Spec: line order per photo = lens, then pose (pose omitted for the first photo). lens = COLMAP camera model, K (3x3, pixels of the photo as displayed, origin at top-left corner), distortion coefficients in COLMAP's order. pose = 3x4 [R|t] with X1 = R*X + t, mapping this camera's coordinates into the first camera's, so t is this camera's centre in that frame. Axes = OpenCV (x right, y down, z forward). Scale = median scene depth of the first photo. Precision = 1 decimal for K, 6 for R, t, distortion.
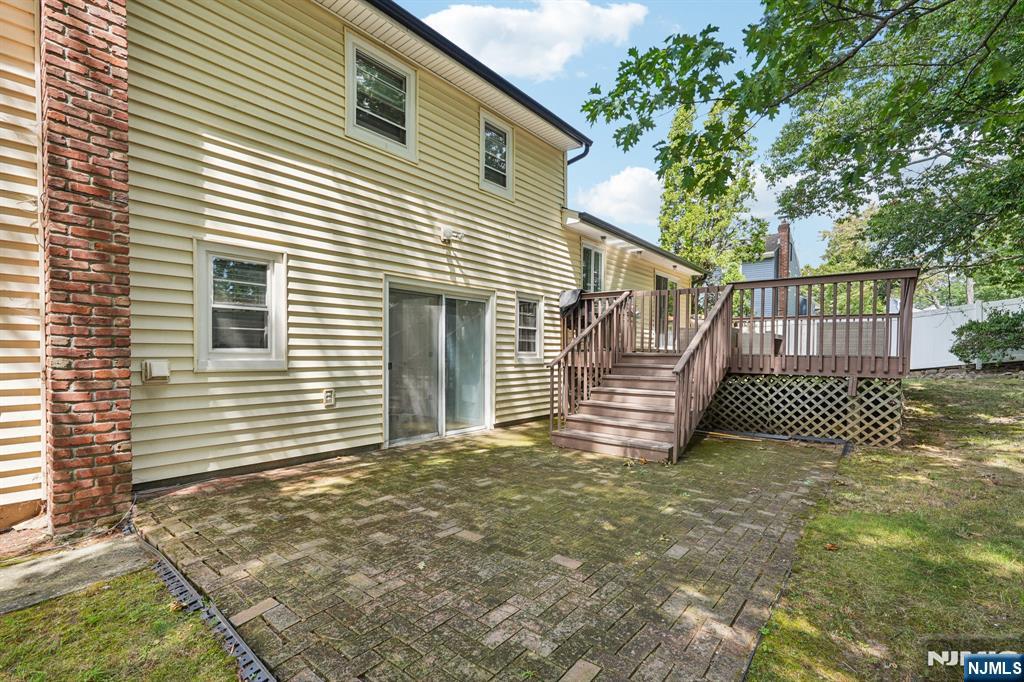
lens RADIAL K [[456.9, 0, 512.4], [0, 456.9, 355.6], [0, 0, 1]] dist [-0.000676, 0.000084]
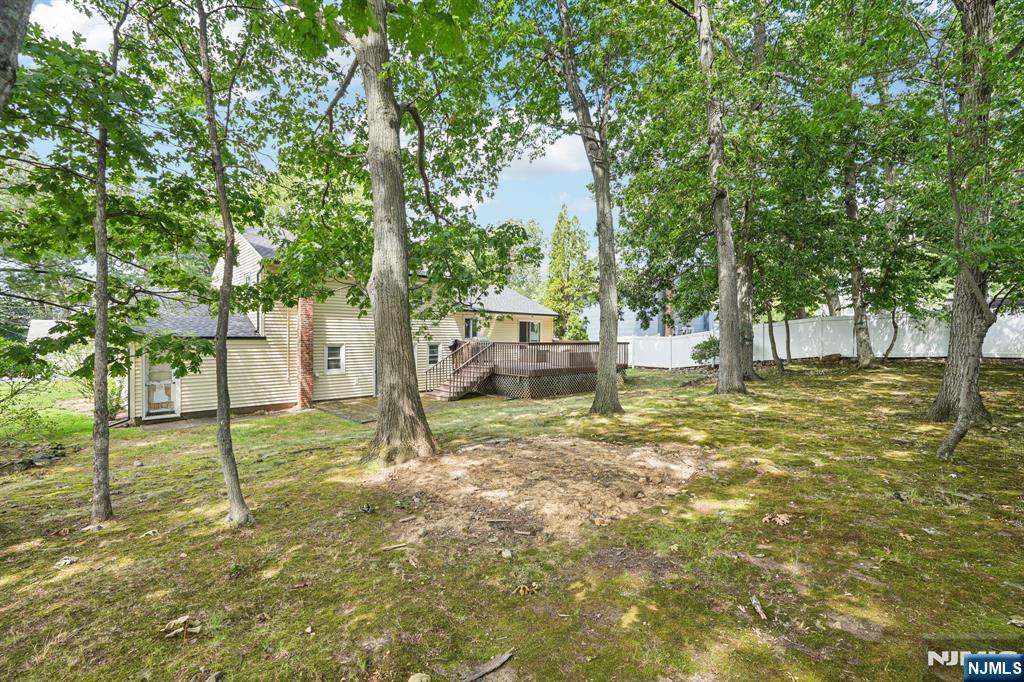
lens RADIAL K [[452.0, 0, 516.1], [0, 452.0, 338.0], [0, 0, 1]] dist [-0.001862, 0.000274]
pose [[0.993197, -0.004900, -0.116343, 1.041885], [0.004445, 0.999981, -0.004174, -0.189556], [0.116362, 0.003628, 0.993200, -1.972092]]
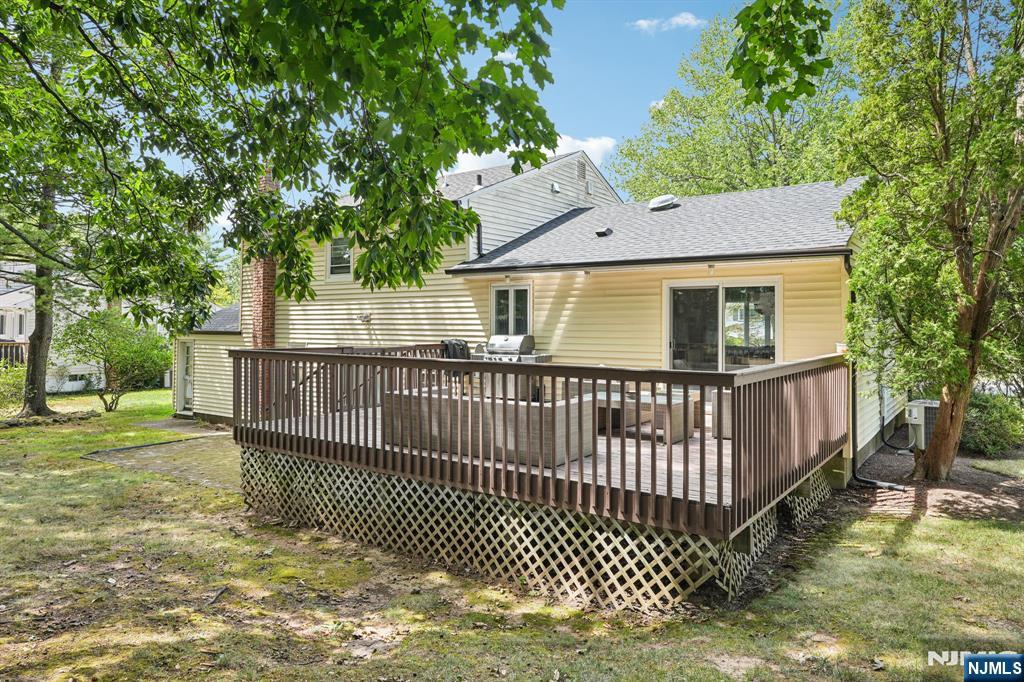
lens RADIAL K [[661.0, 0, 511.9], [0, 661.0, 320.4], [0, 0, 1]] dist [0.000711, 0.000044]
pose [[0.072856, -0.008701, -0.997304, 2.355467], [-0.005095, 0.999946, -0.009097, -0.240733], [0.997329, 0.005744, 0.072808, 1.397413]]
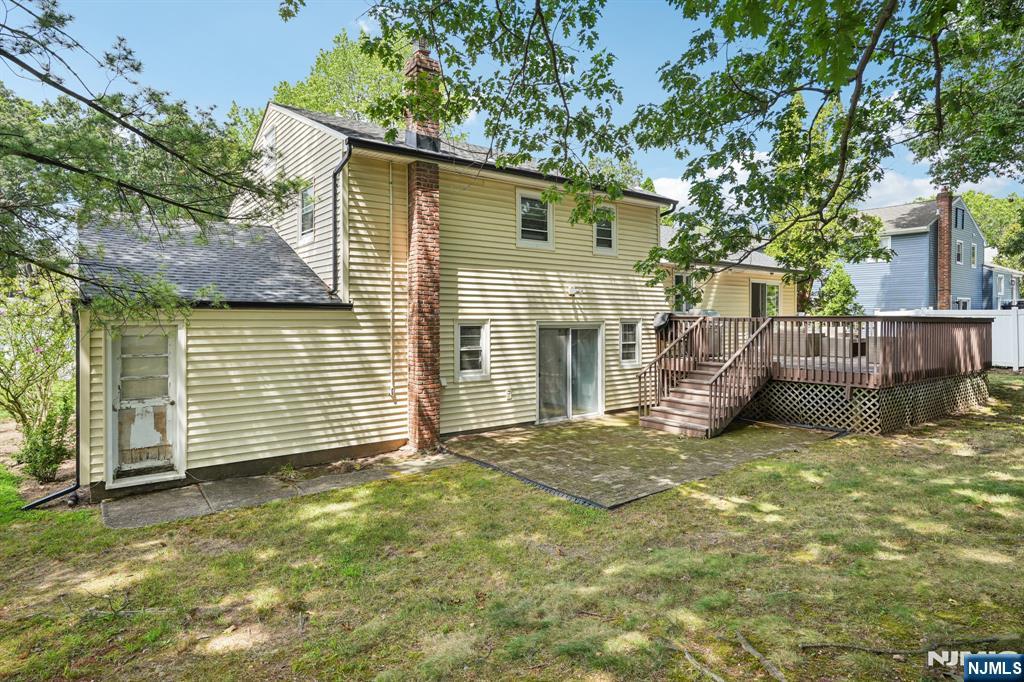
lens RADIAL K [[579.3, 0, 519.9], [0, 579.3, 315.8], [0, 0, 1]] dist [-0.000179, -0.000134]
pose [[0.977756, -0.006522, -0.209644, 0.102536], [0.004561, 0.999941, -0.009837, -0.163193], [0.209696, 0.008662, 0.977728, -1.025312]]
